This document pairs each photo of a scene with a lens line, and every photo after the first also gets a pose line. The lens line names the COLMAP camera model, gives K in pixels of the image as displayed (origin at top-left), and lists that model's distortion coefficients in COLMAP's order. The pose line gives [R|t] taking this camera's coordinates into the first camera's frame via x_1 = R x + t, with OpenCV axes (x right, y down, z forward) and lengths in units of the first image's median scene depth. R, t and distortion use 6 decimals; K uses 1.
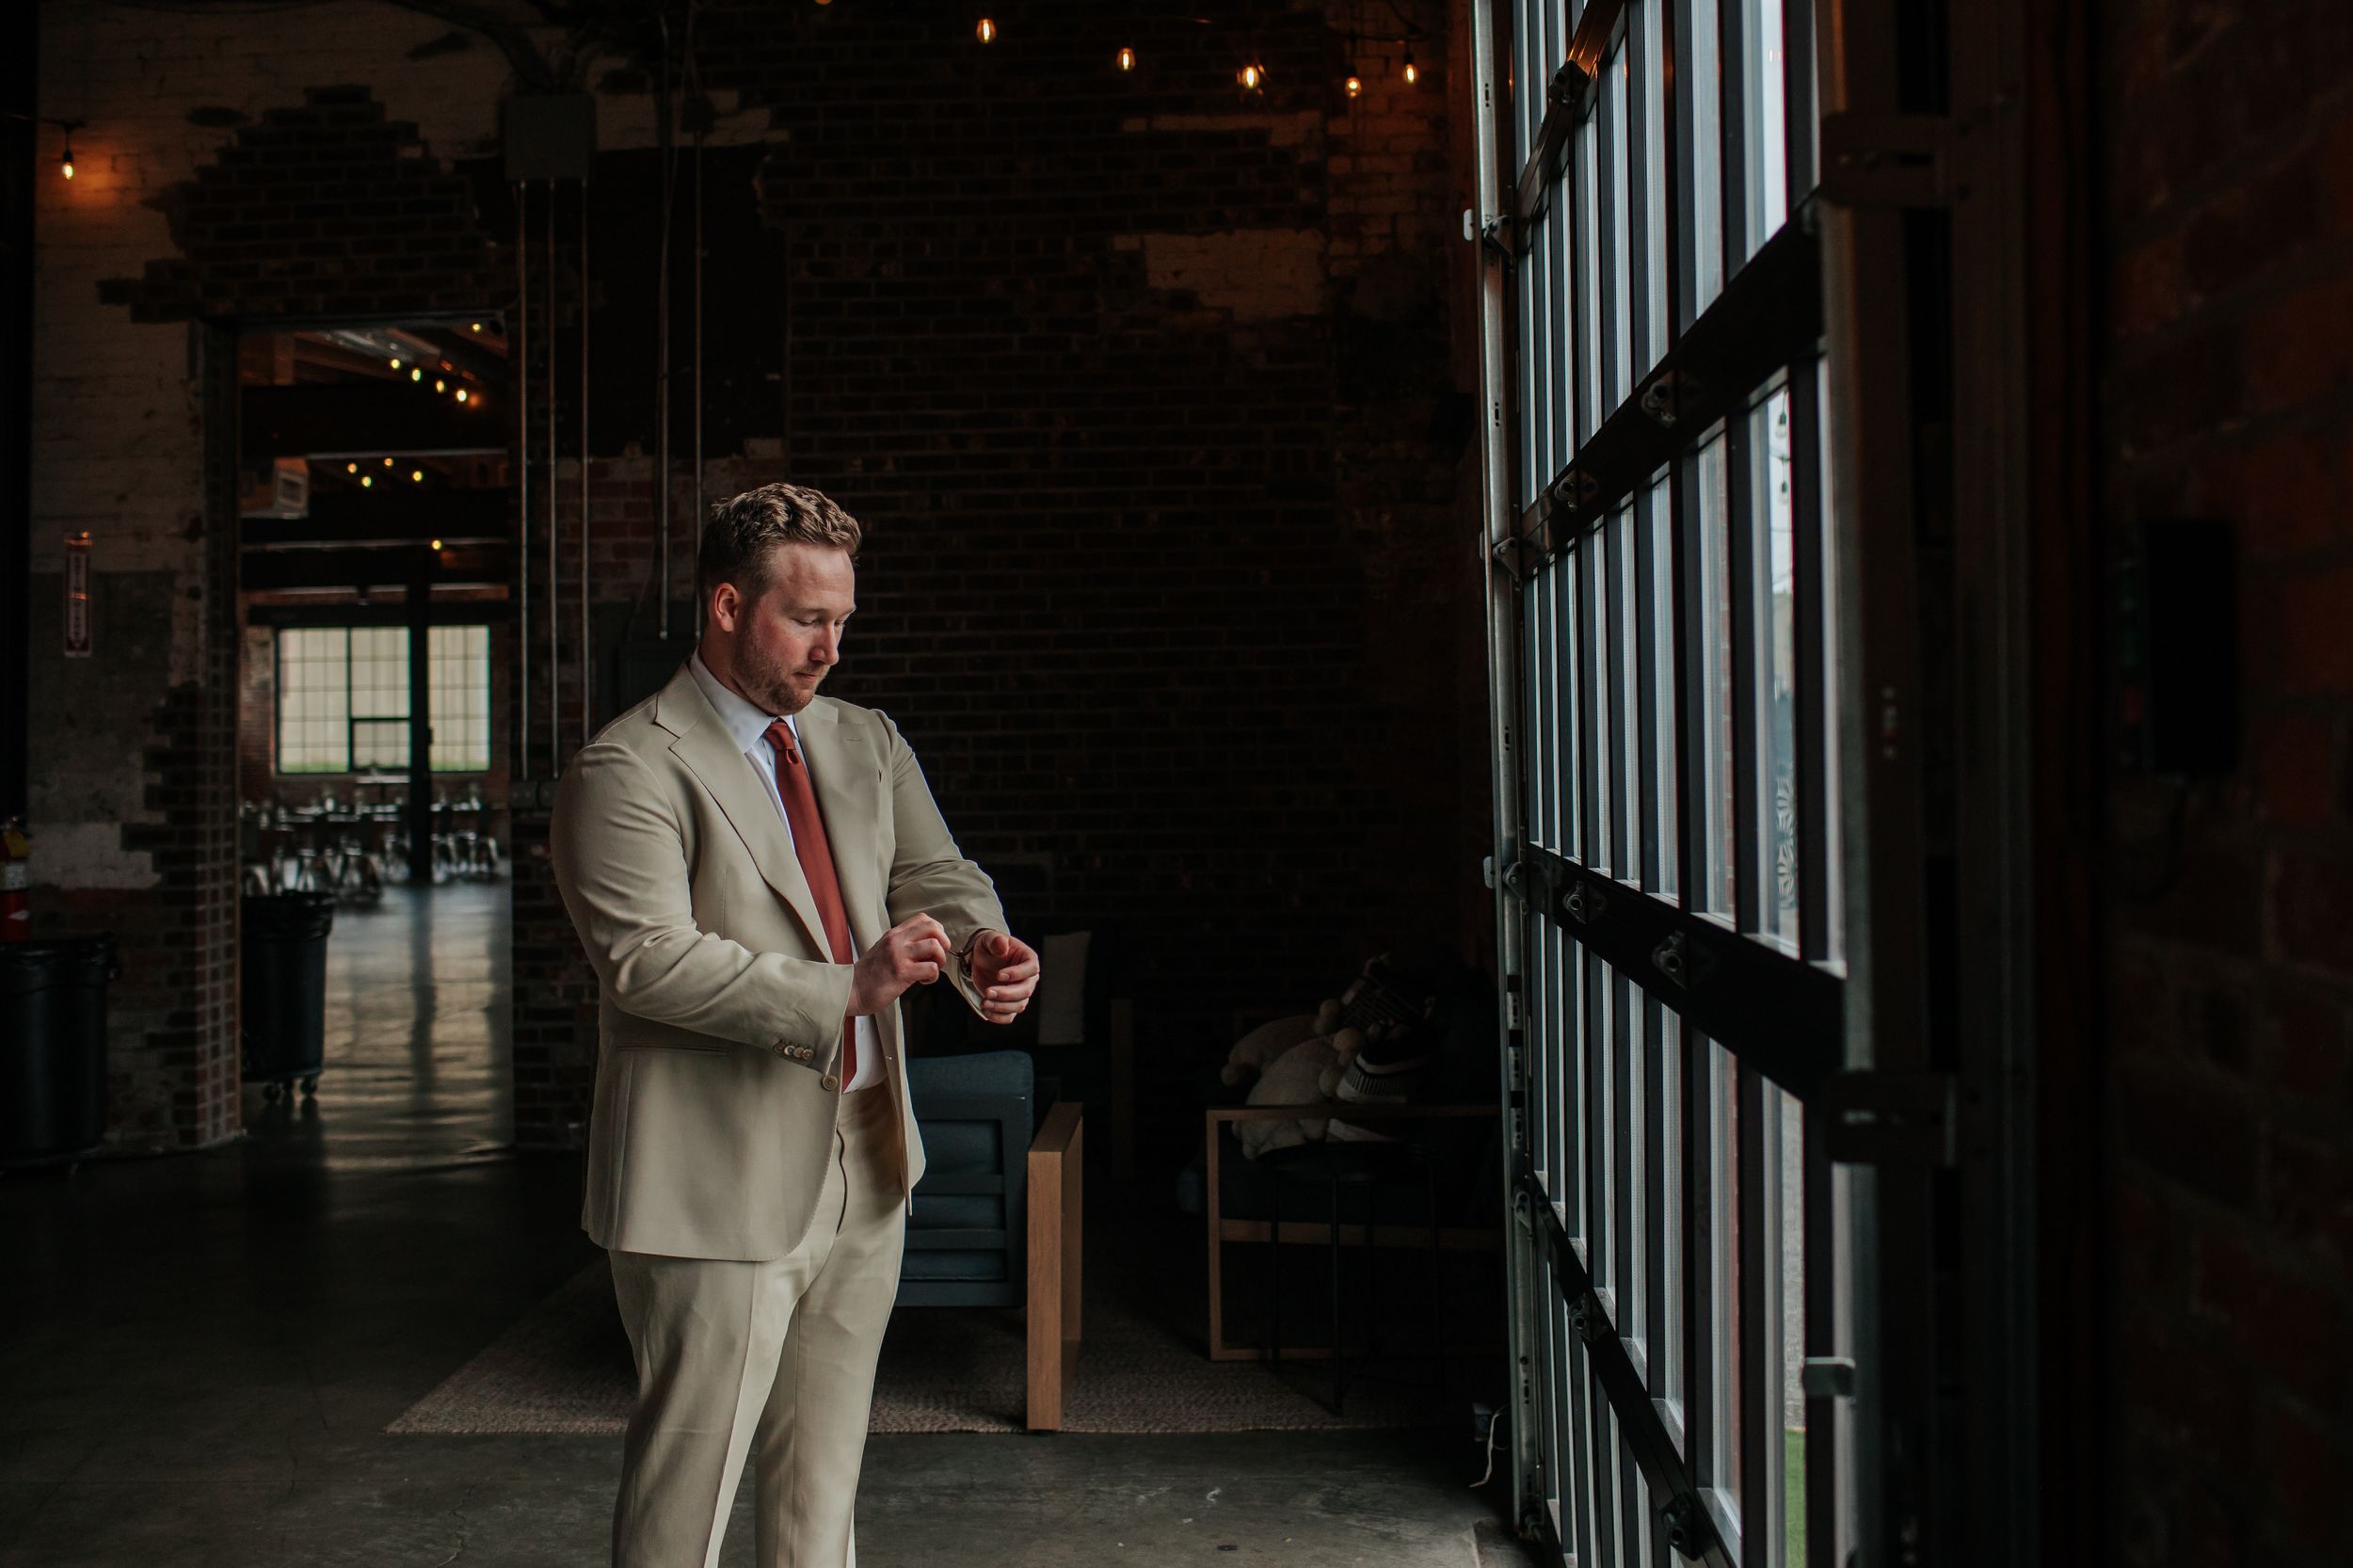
lens RADIAL K [[2375.5, 0, 1164.2], [0, 2375.5, 703.4], [0, 0, 1]] dist [-0.039841, 0.000000]
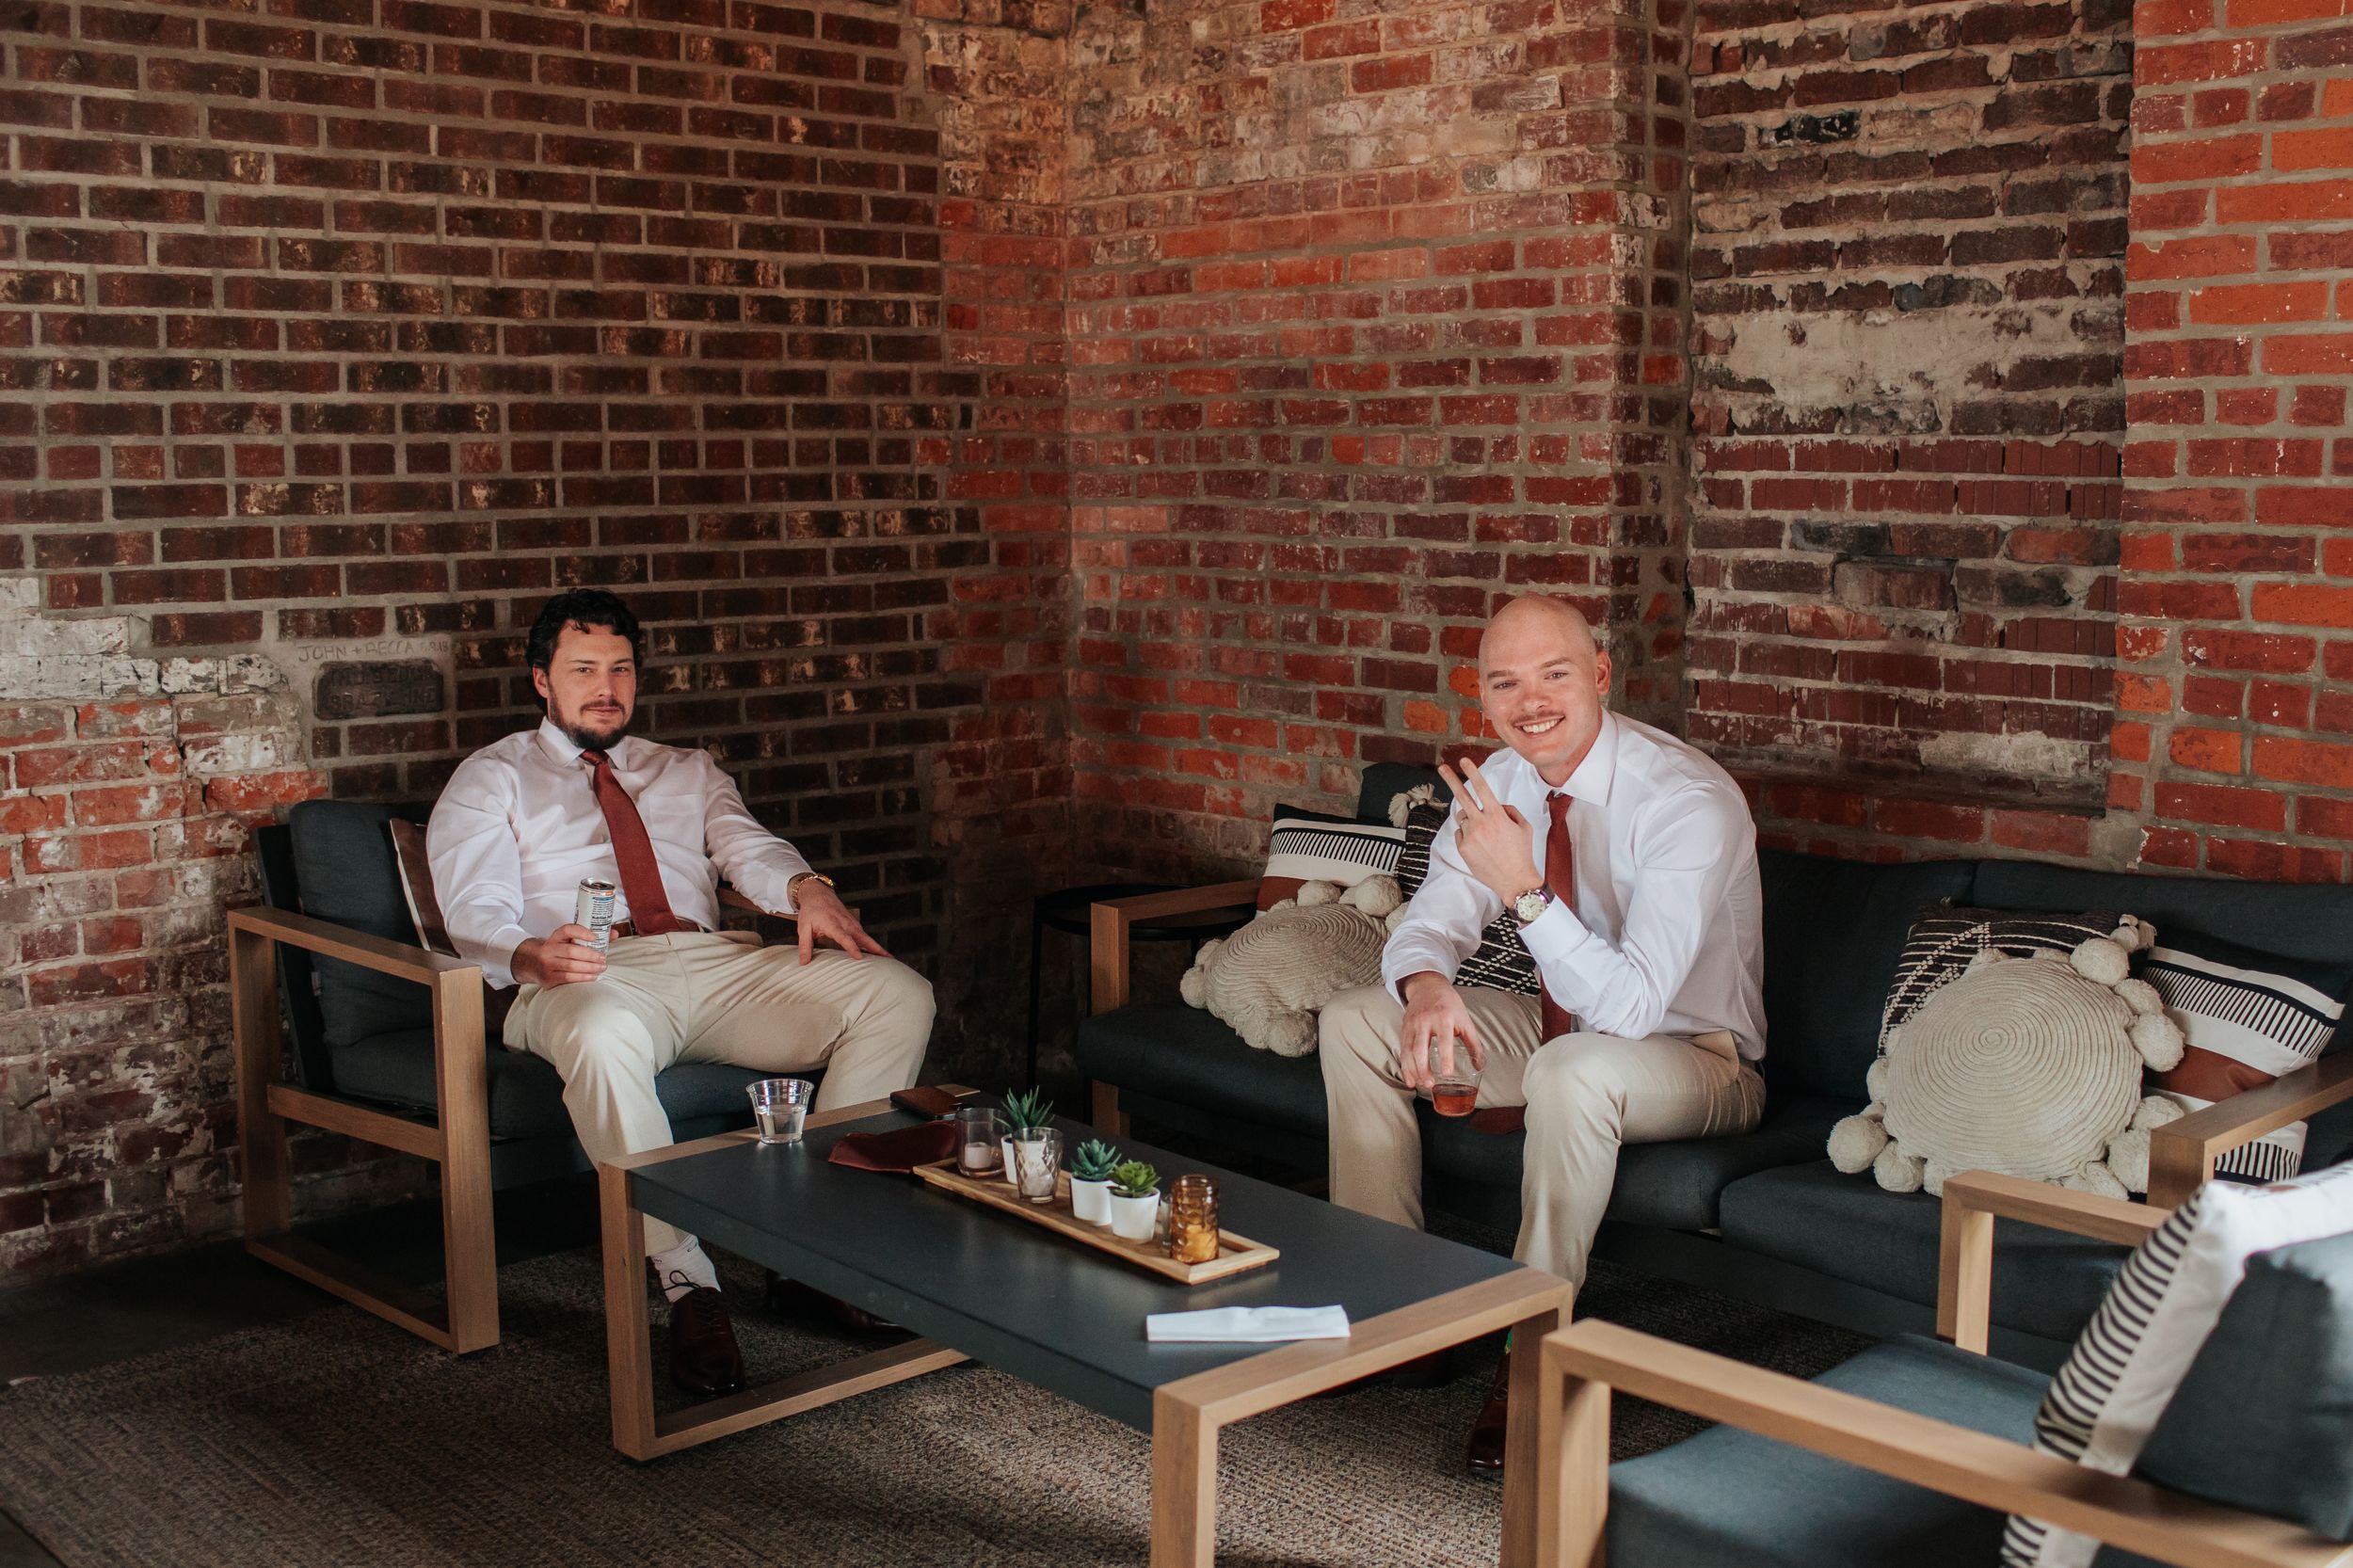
lens RADIAL K [[2604.2, 0, 1230.5], [0, 2604.2, 705.5], [0, 0, 1]] dist [-0.038910, 0.000000]
pose [[0.683075, -0.059010, 0.727960, -0.337273], [-0.011553, 0.995733, 0.091557, 0.024361], [-0.730257, -0.070950, 0.679479, 0.488570]]
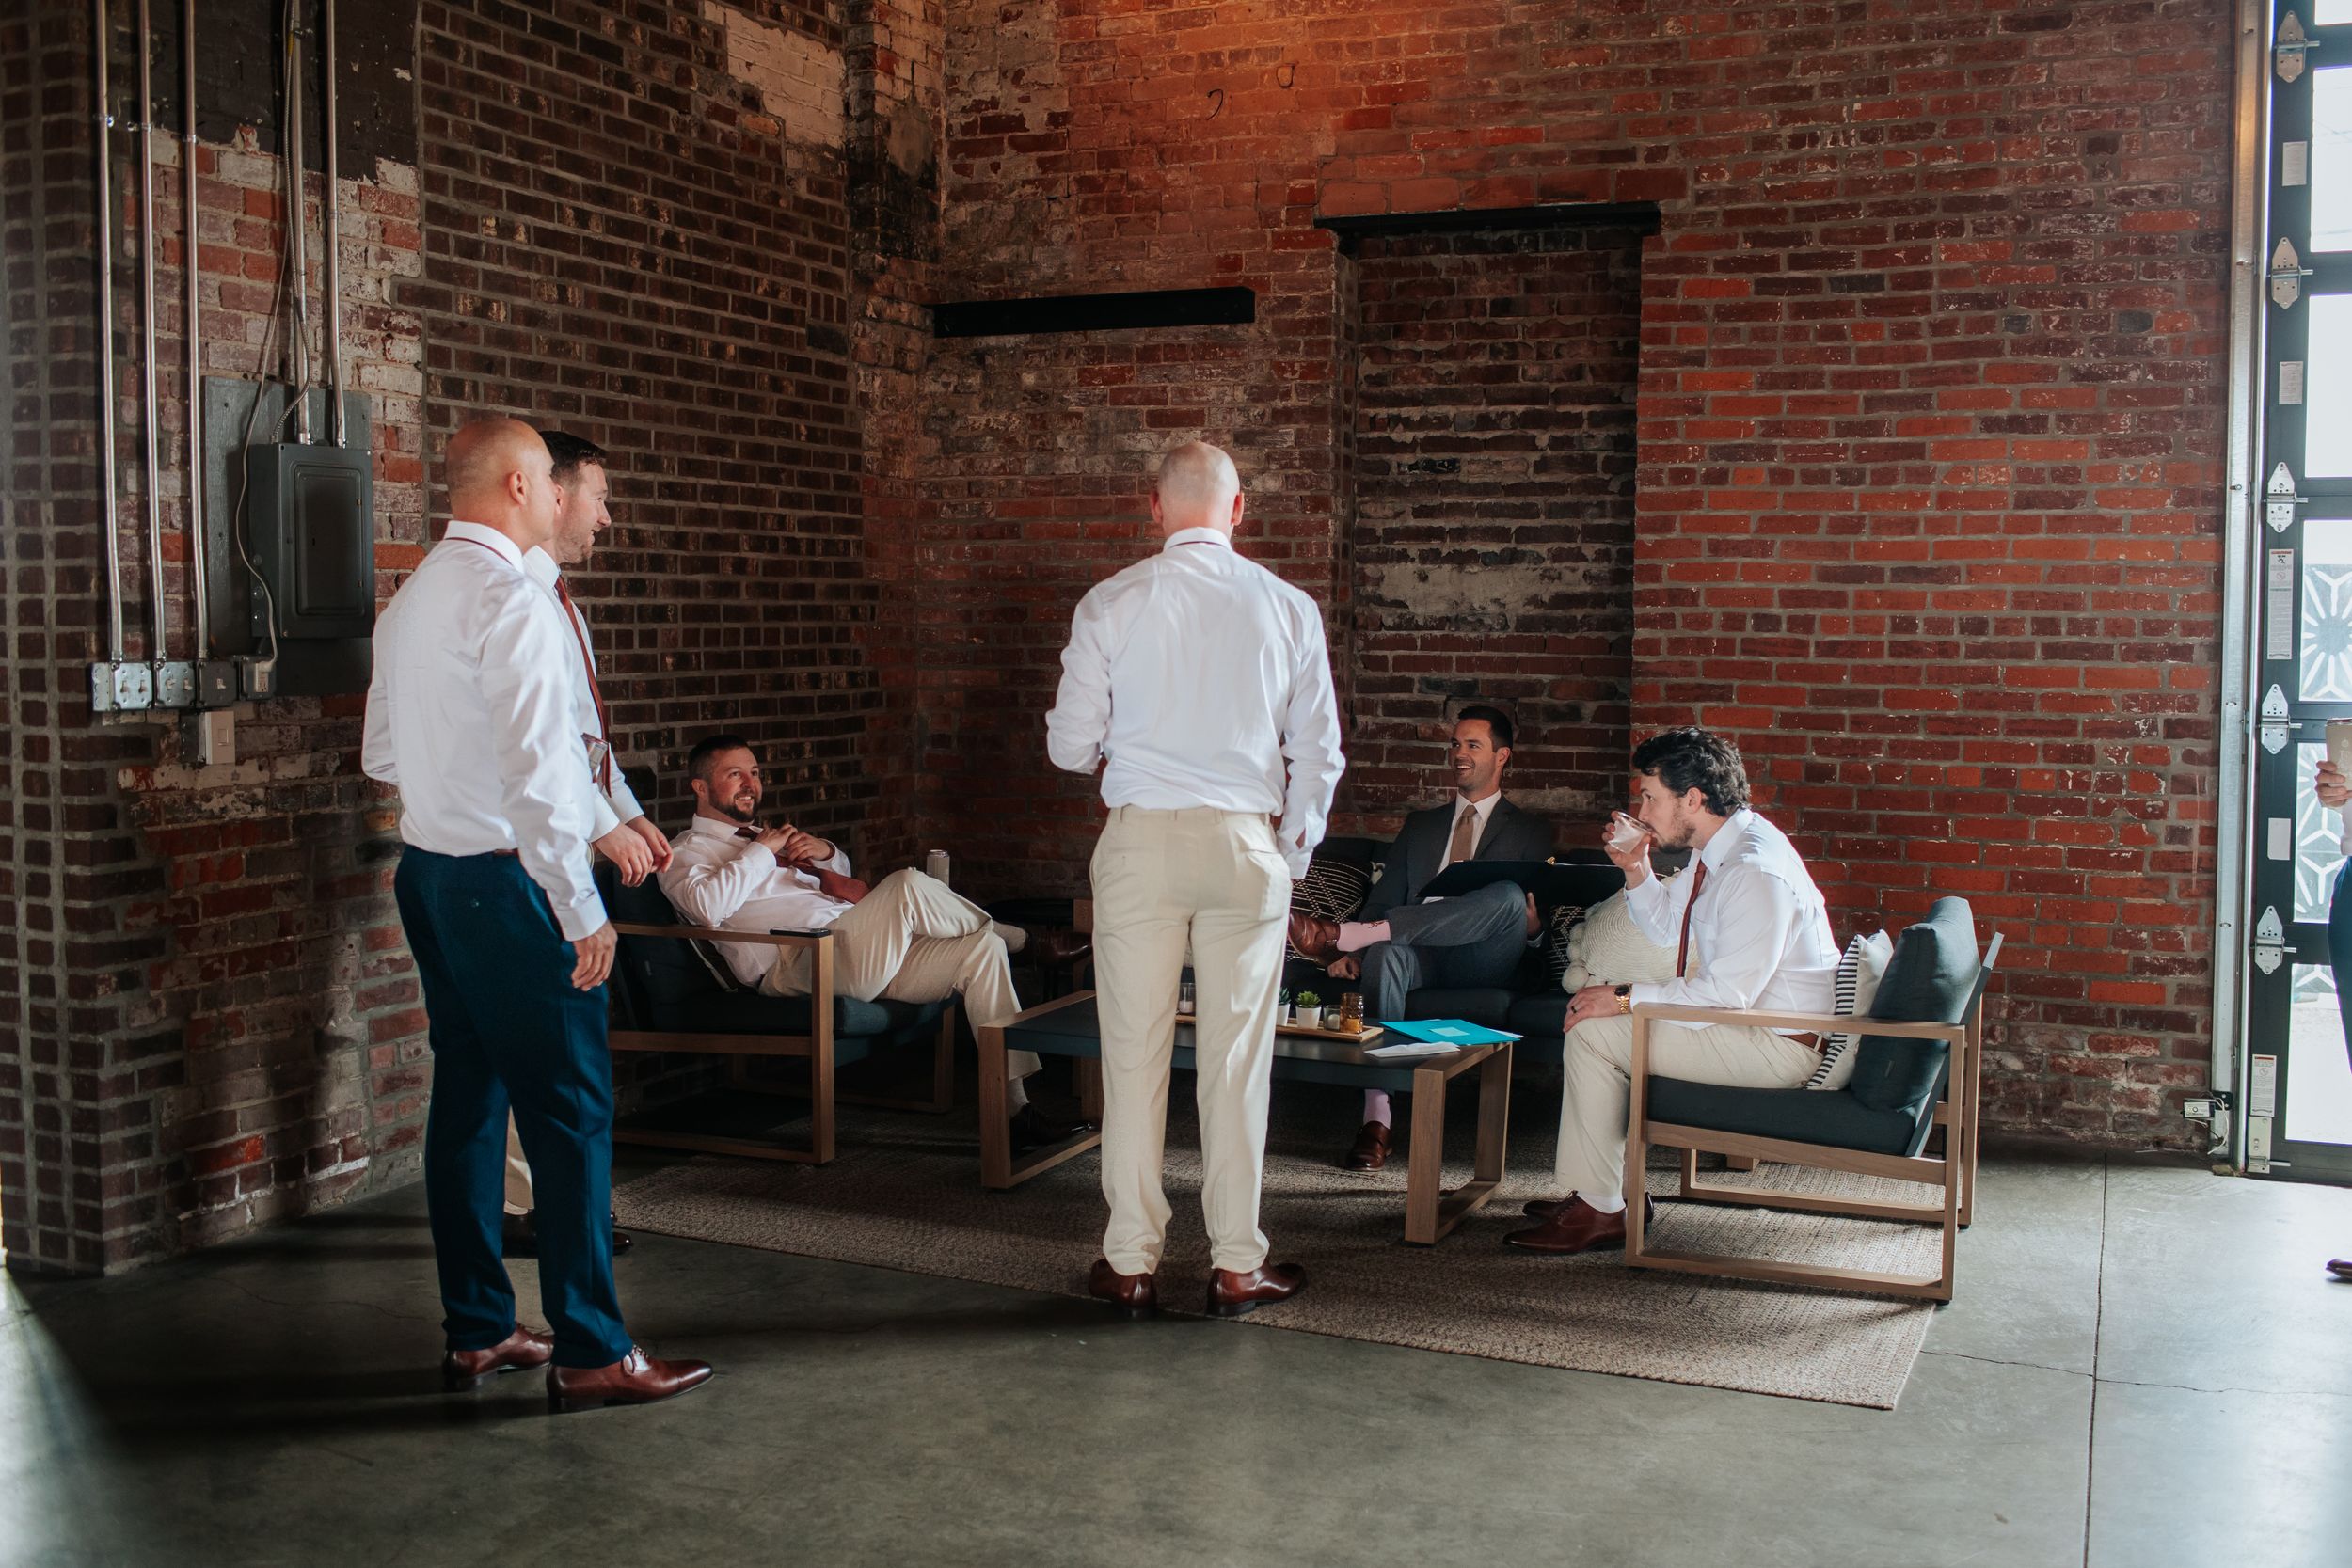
lens RADIAL K [[2374.2, 0, 1170.2], [0, 2374.2, 792.3], [0, 0, 1]] dist [-0.039841, 0.000000]
pose [[0.349474, -0.050352, 0.935592, -0.736607], [-0.017423, 0.998033, 0.060221, 0.024969], [-0.936784, -0.037346, 0.347909, 0.545911]]
